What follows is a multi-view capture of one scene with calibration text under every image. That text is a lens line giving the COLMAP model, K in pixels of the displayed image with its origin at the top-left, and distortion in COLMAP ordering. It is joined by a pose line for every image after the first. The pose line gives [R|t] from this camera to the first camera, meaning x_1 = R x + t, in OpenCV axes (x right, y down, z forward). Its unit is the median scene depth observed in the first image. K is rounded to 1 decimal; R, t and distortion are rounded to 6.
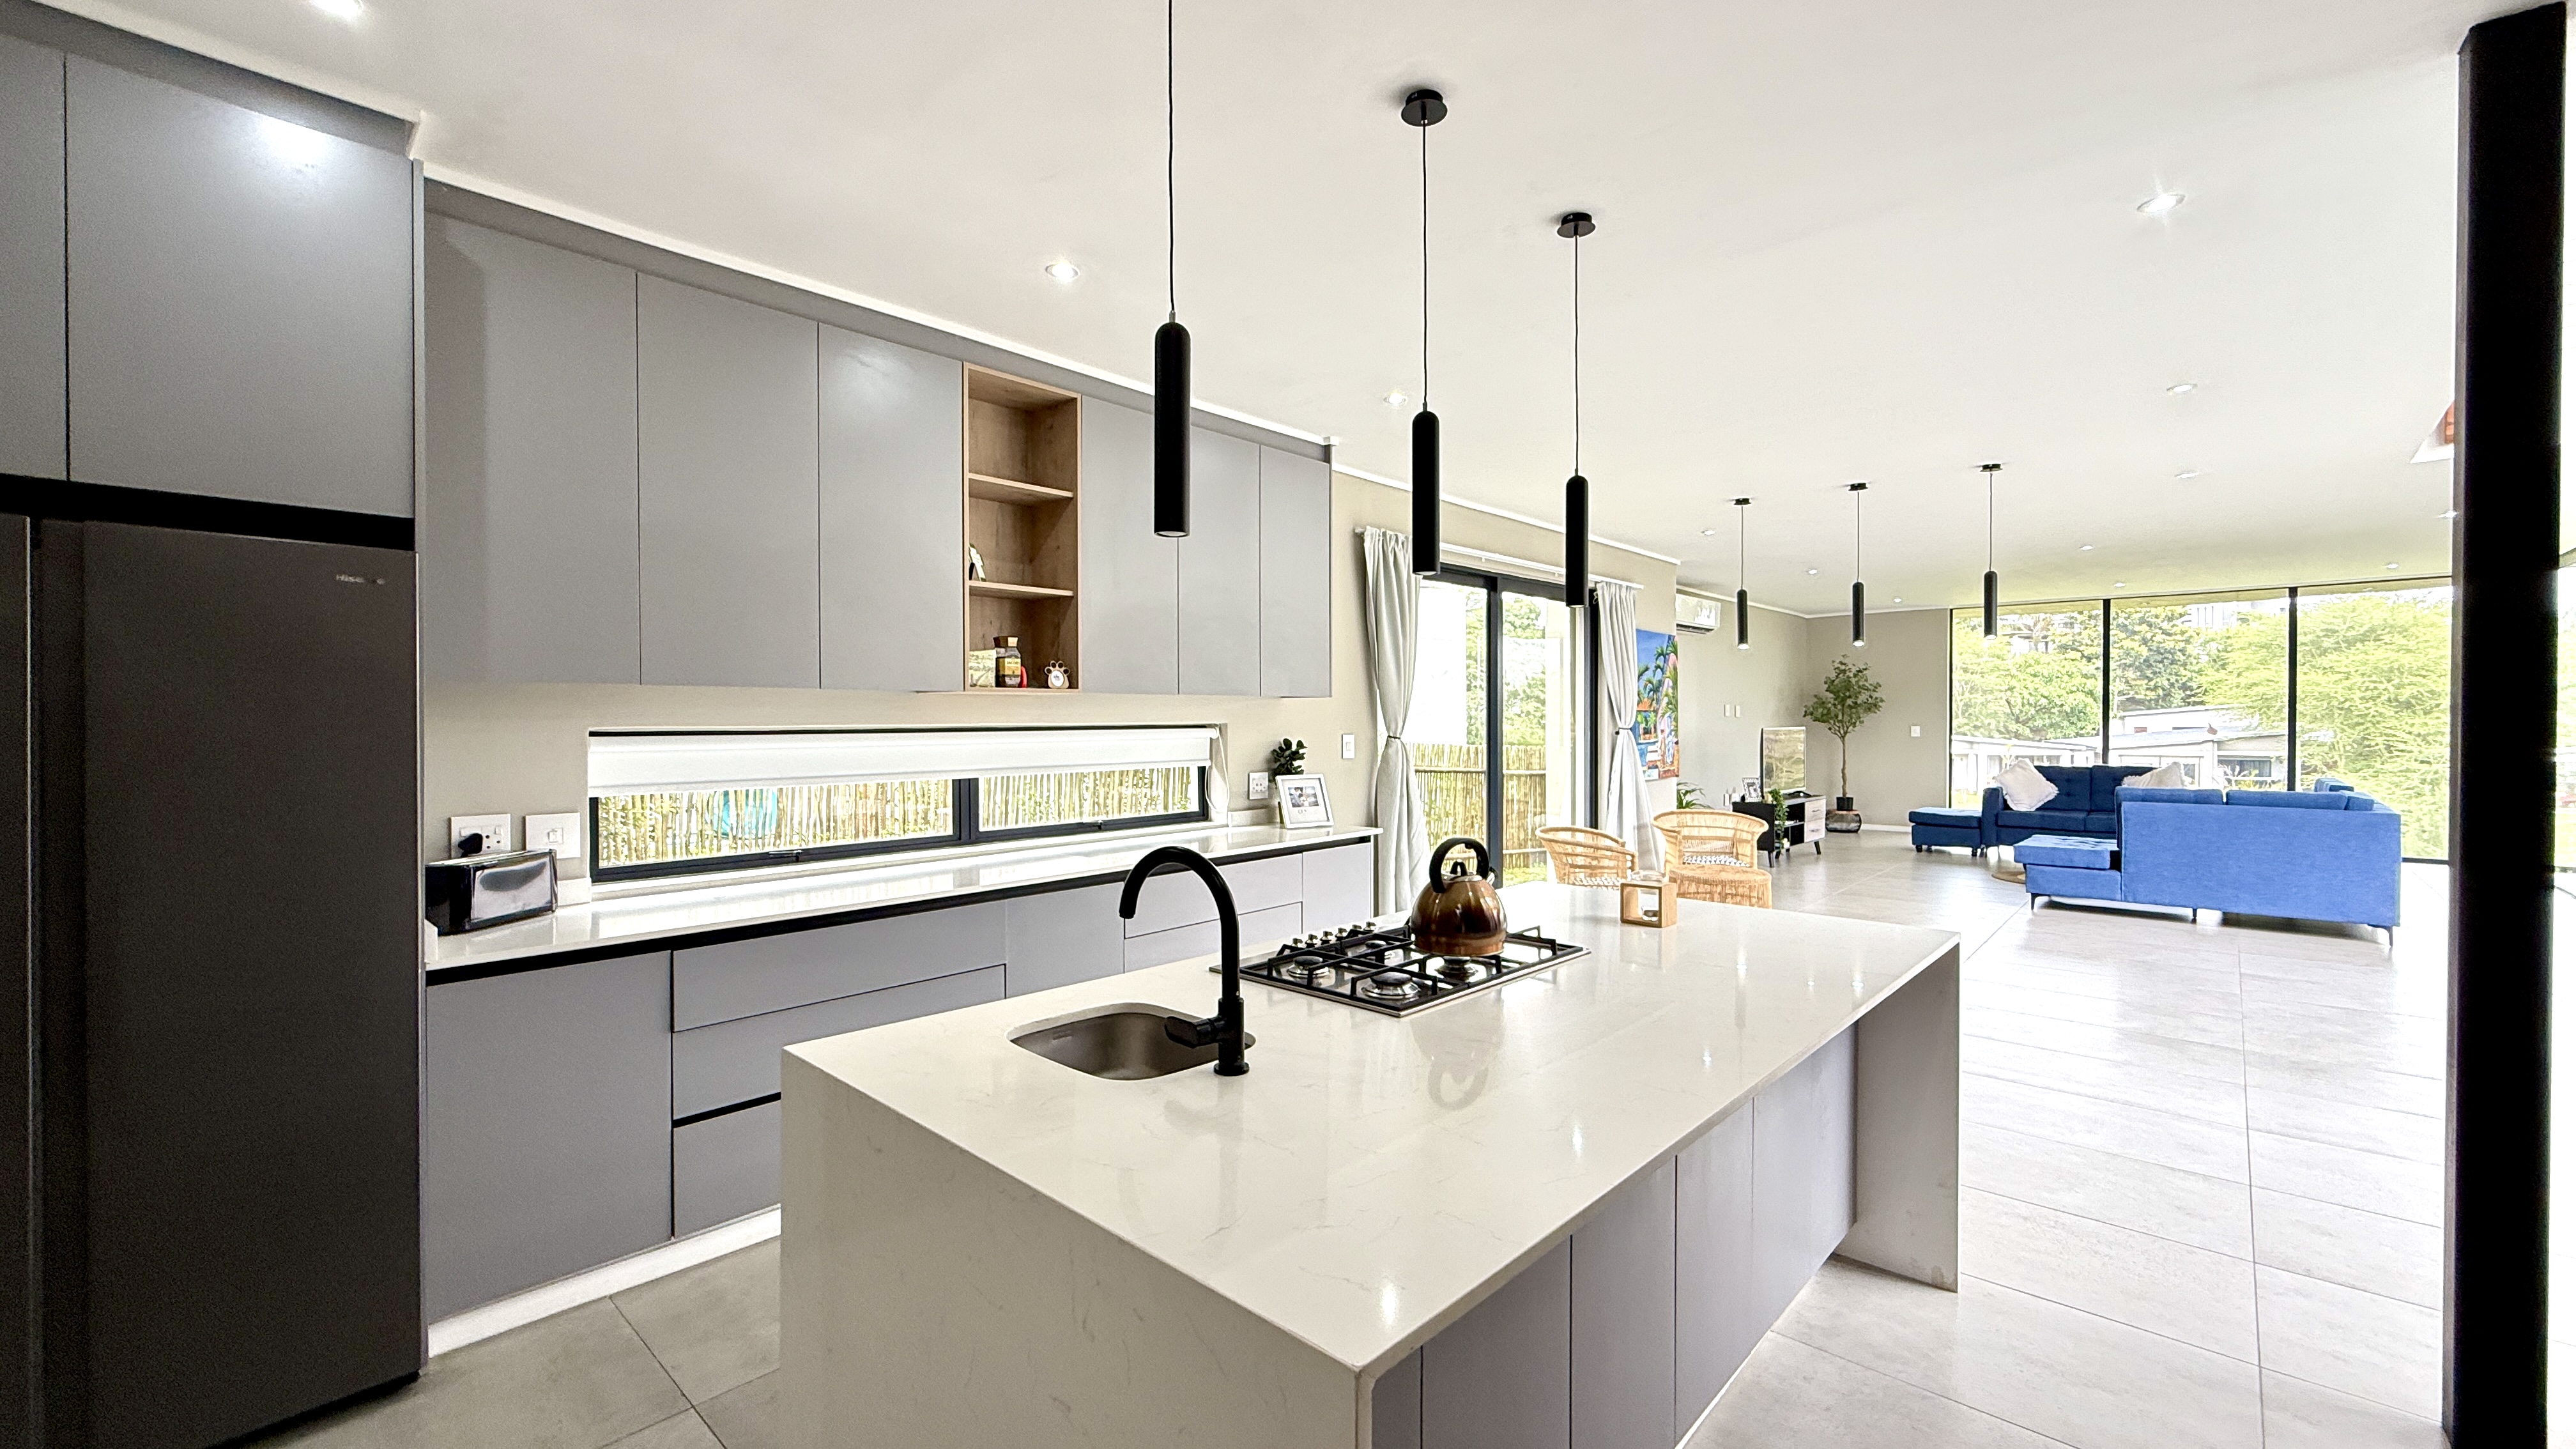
lens RADIAL K [[1028.1, 0, 1282.8], [0, 1028.1, 722.3], [0, 0, 1]] dist [0.001728, -0.000491]
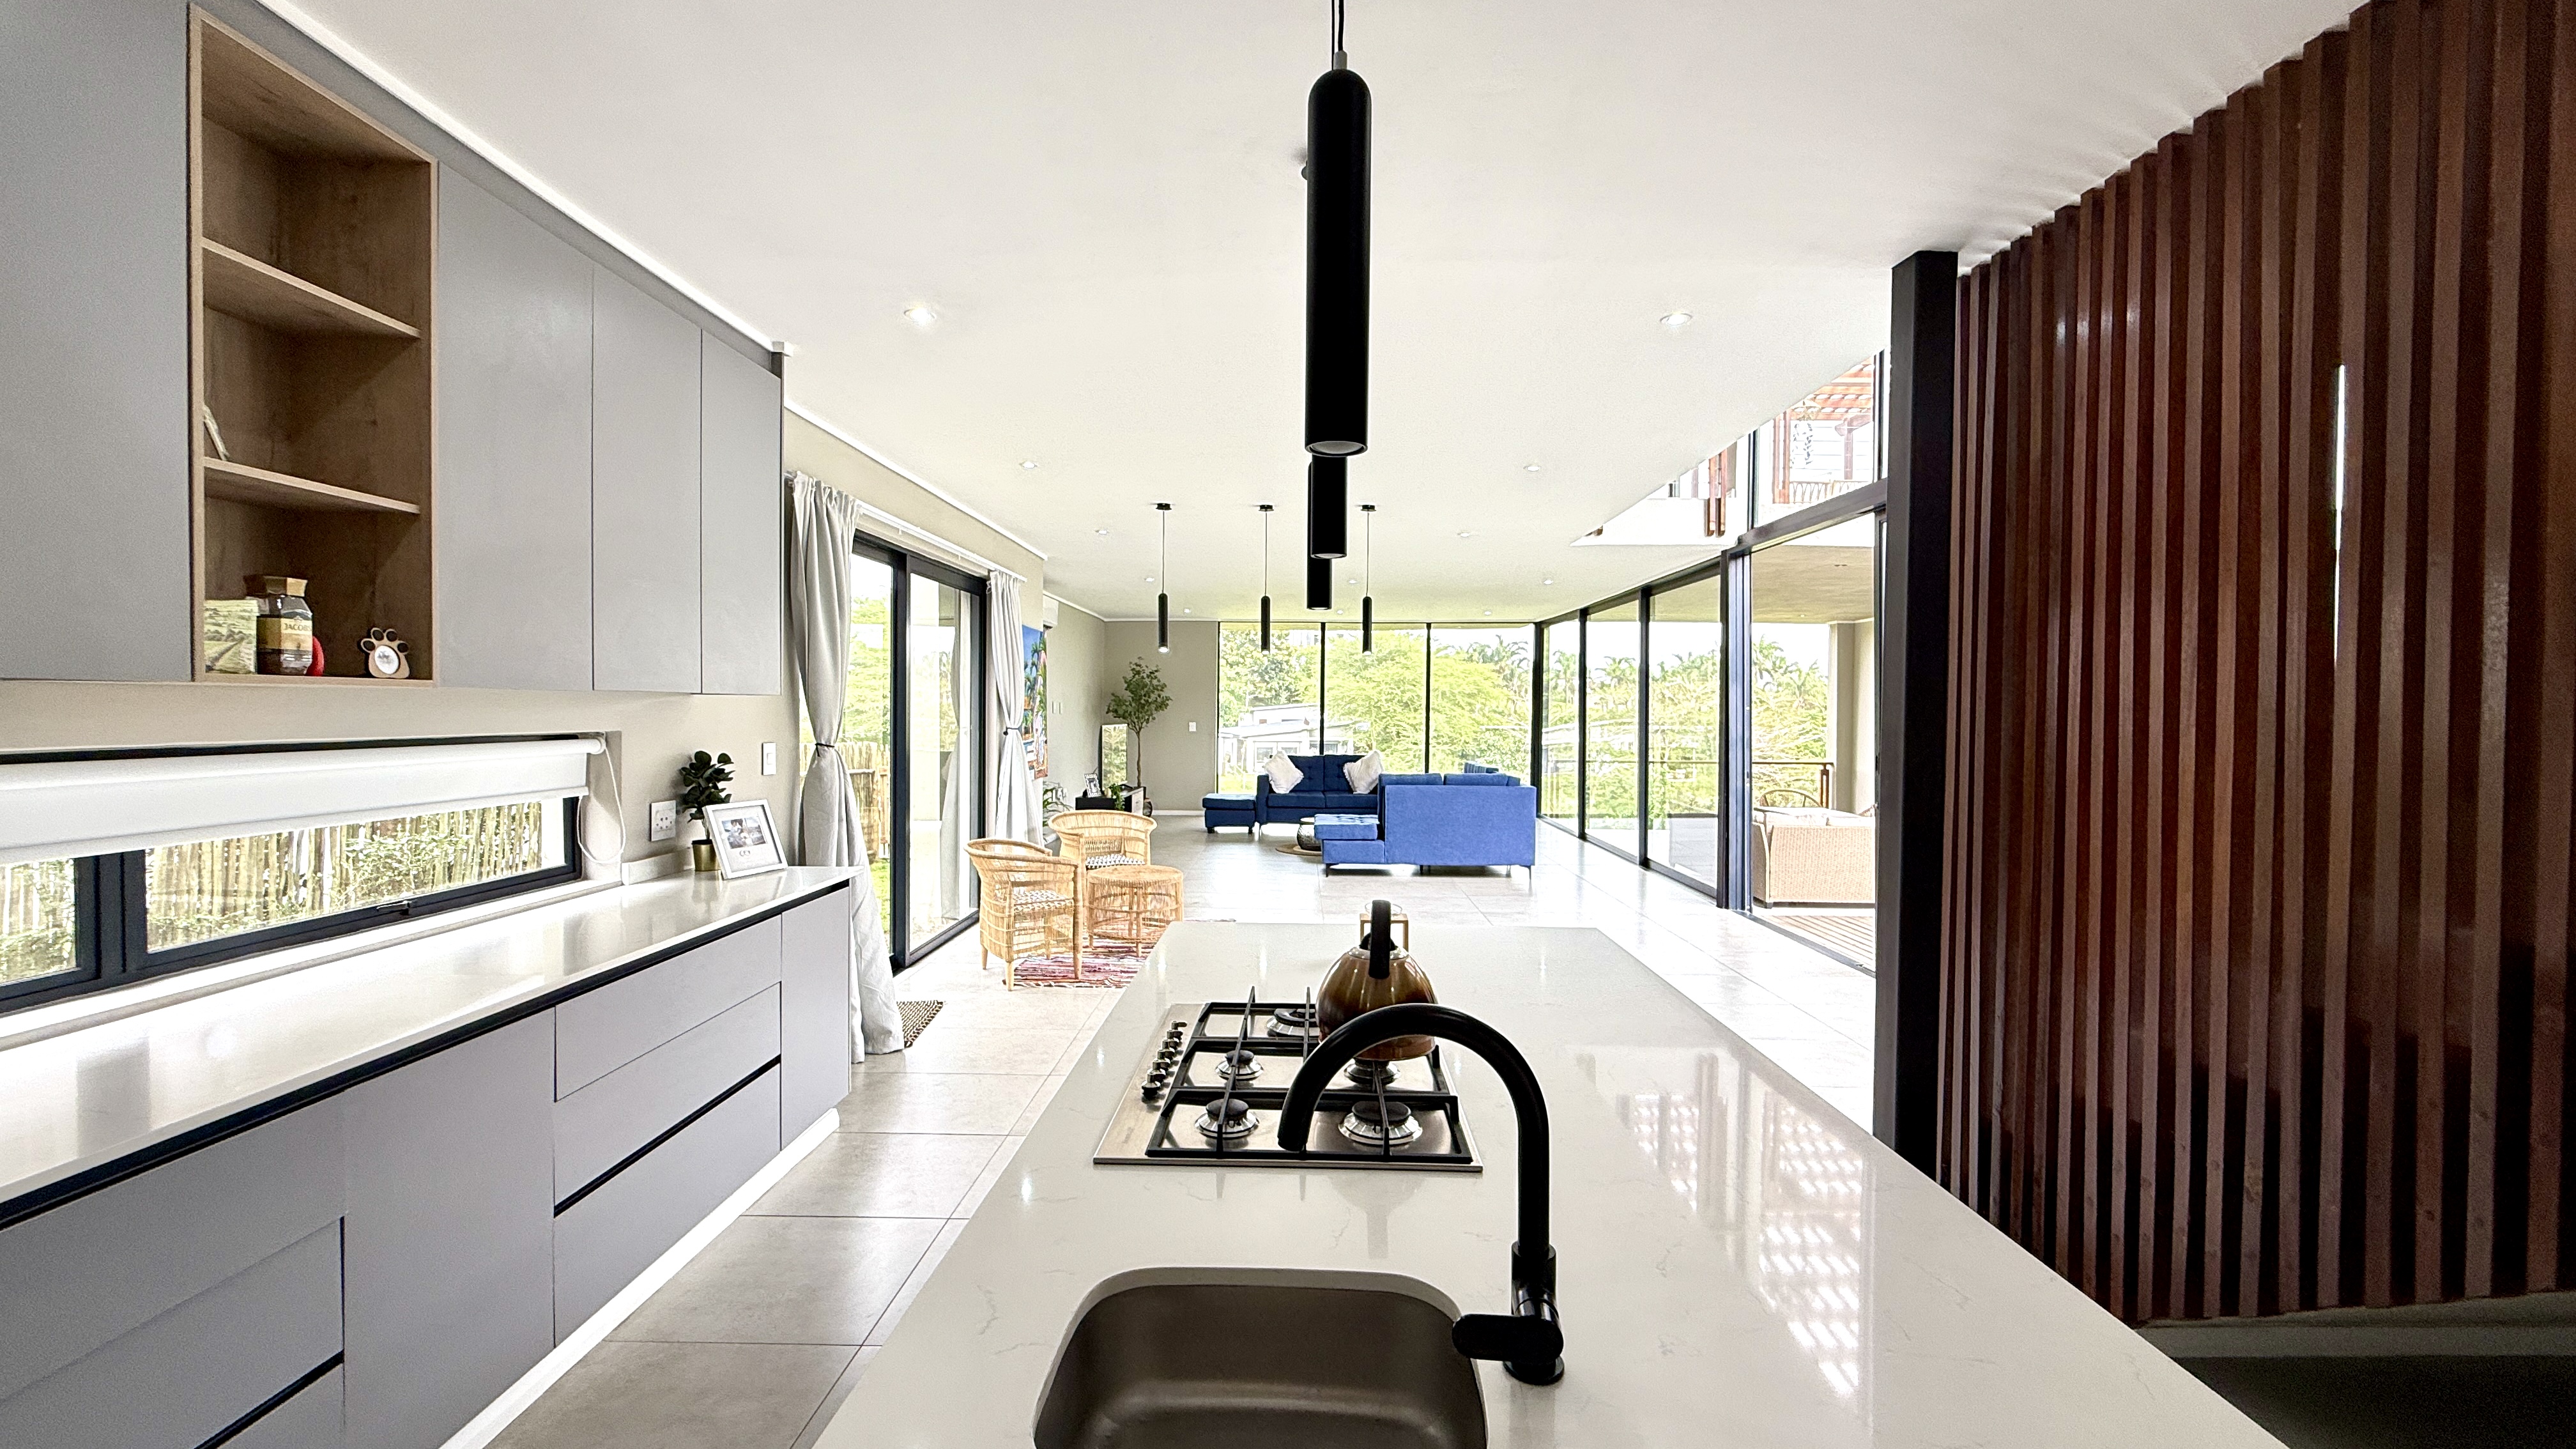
lens RADIAL K [[1028.0, 0, 1284.0], [0, 1028.0, 730.5], [0, 0, 1]] dist [-0.000553, -0.000296]
pose [[0.747365, -0.005410, 0.664391, -0.156785], [-0.005990, 0.999871, 0.014879, -0.011052], [-0.664386, -0.015099, 0.747237, 0.184632]]
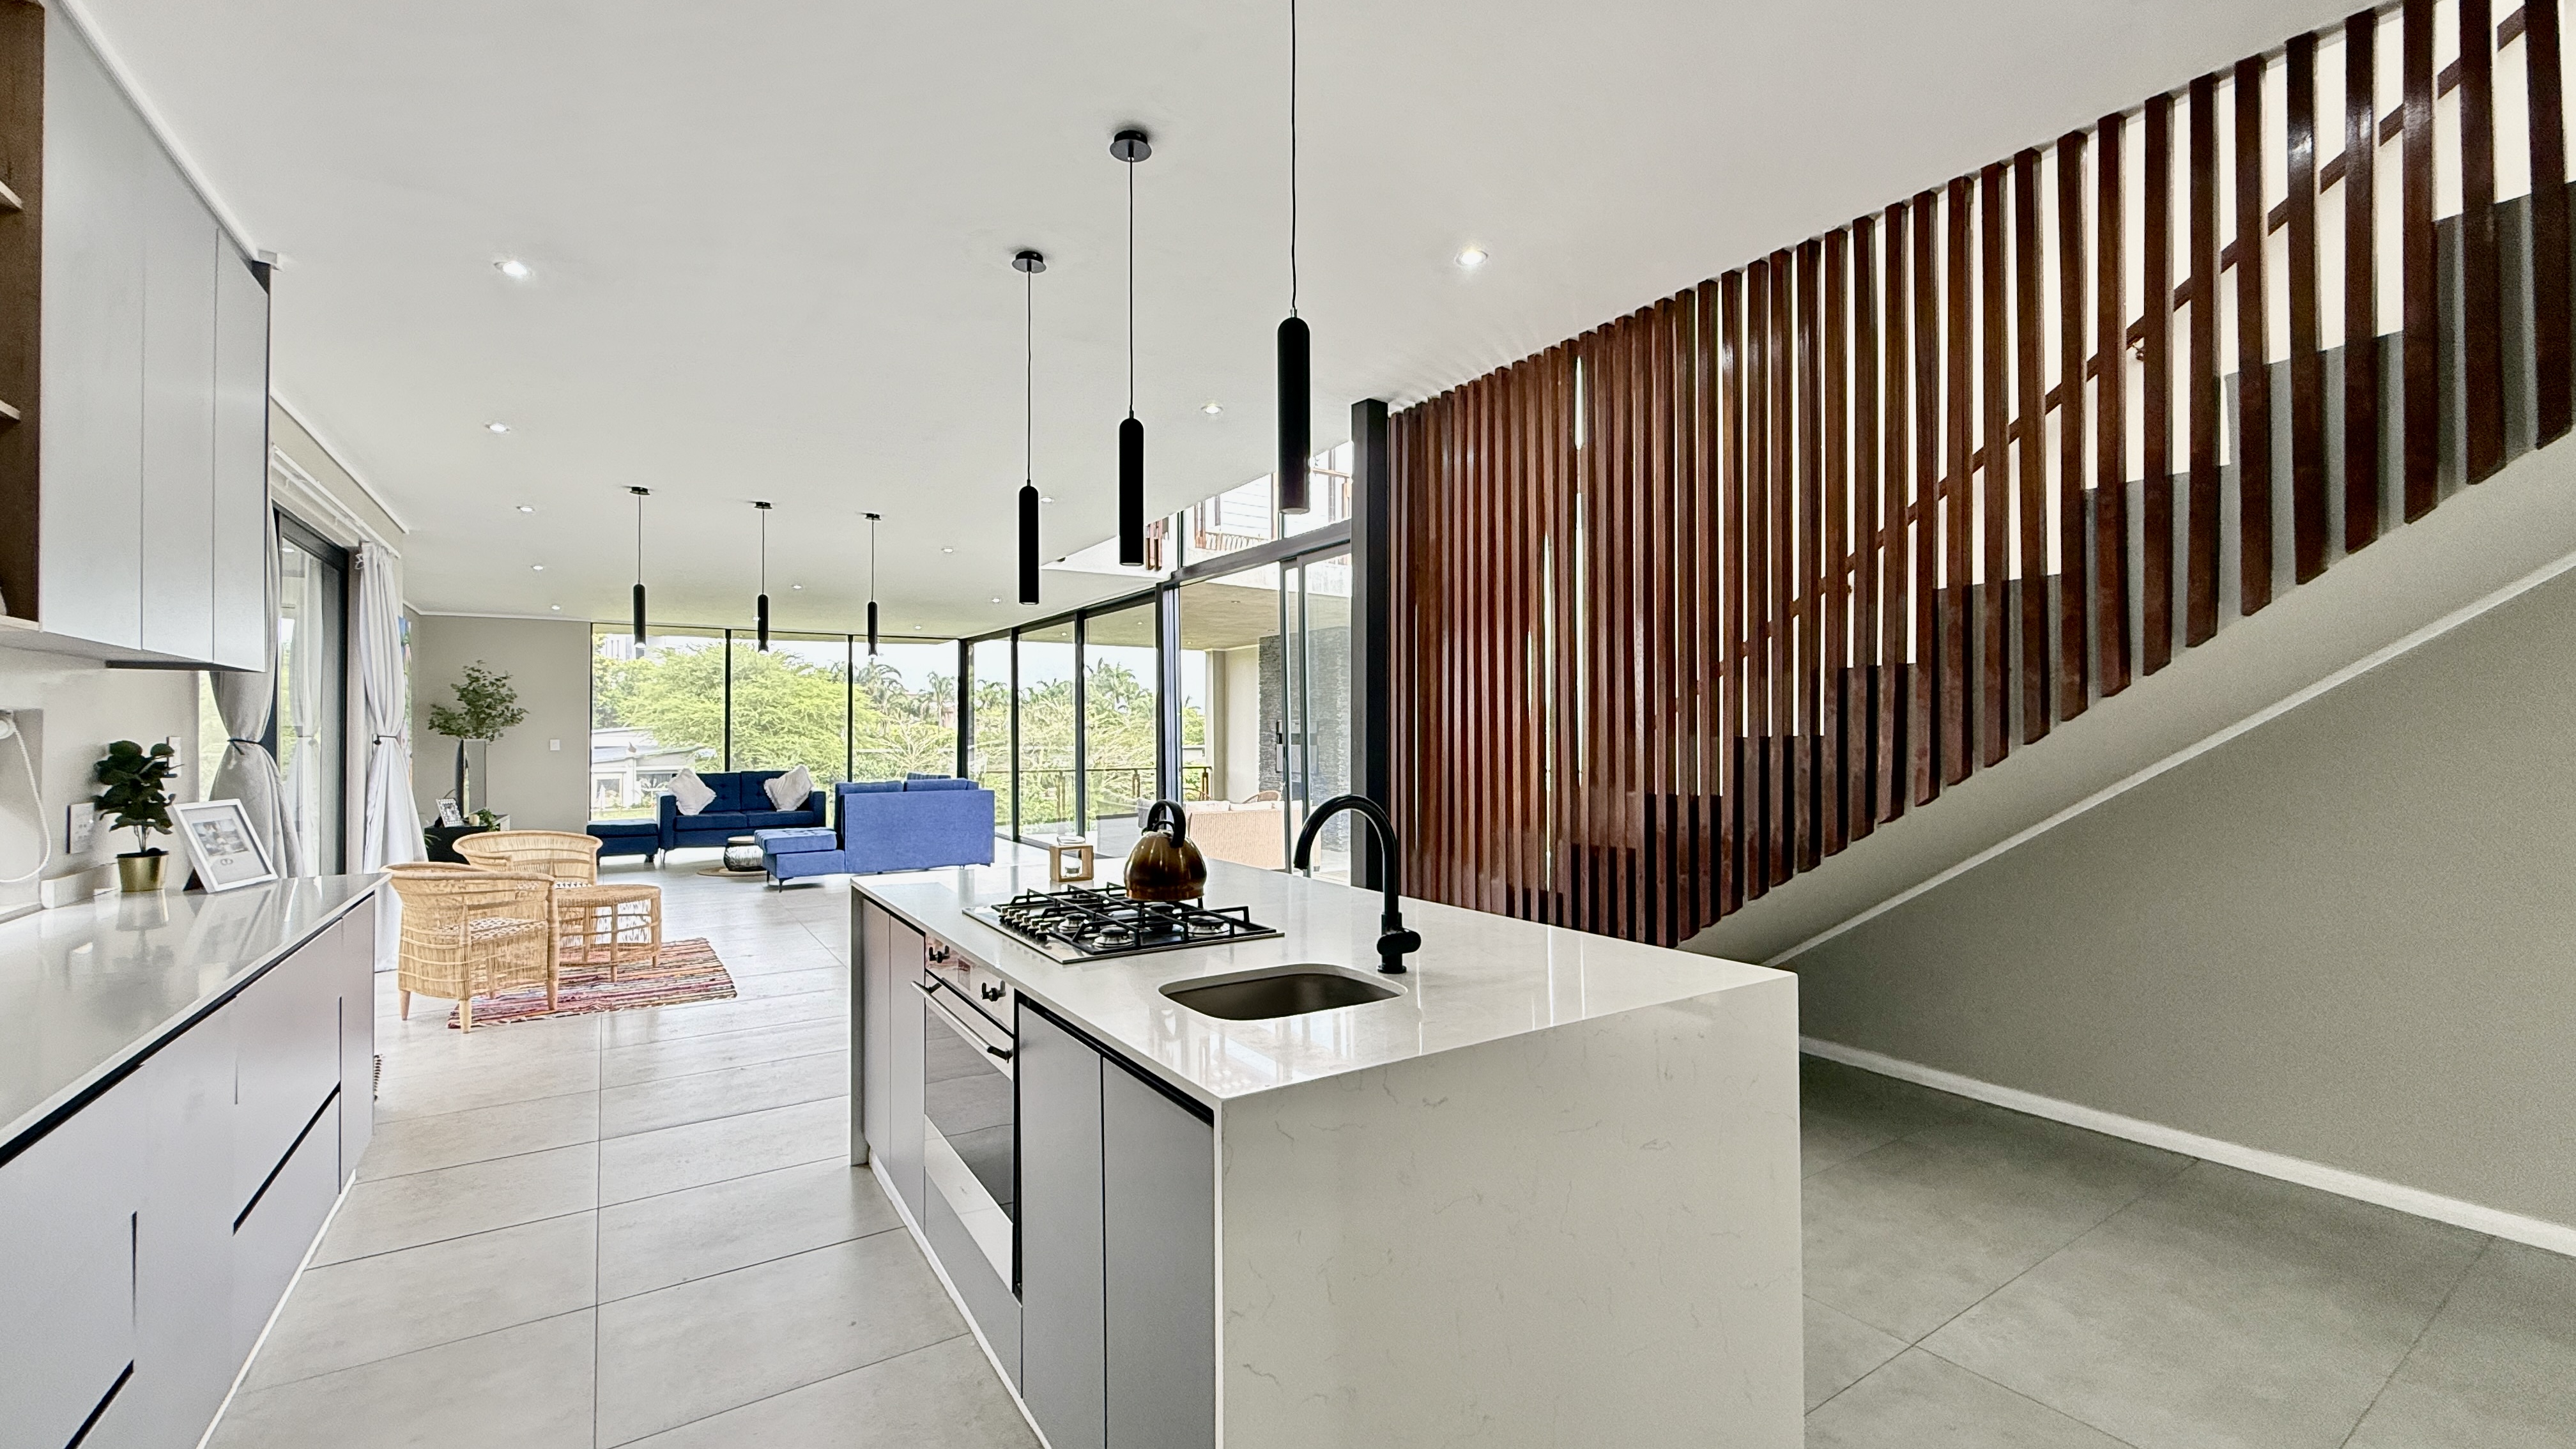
lens RADIAL K [[1028.0, 0, 1284.0], [0, 1028.0, 730.5], [0, 0, 1]] dist [-0.000553, -0.000296]
pose [[0.243851, 0.006022, 0.969794, -0.359683], [0.006790, 0.999946, -0.007917, 0.017502], [-0.969789, 0.008516, 0.243797, 0.232489]]
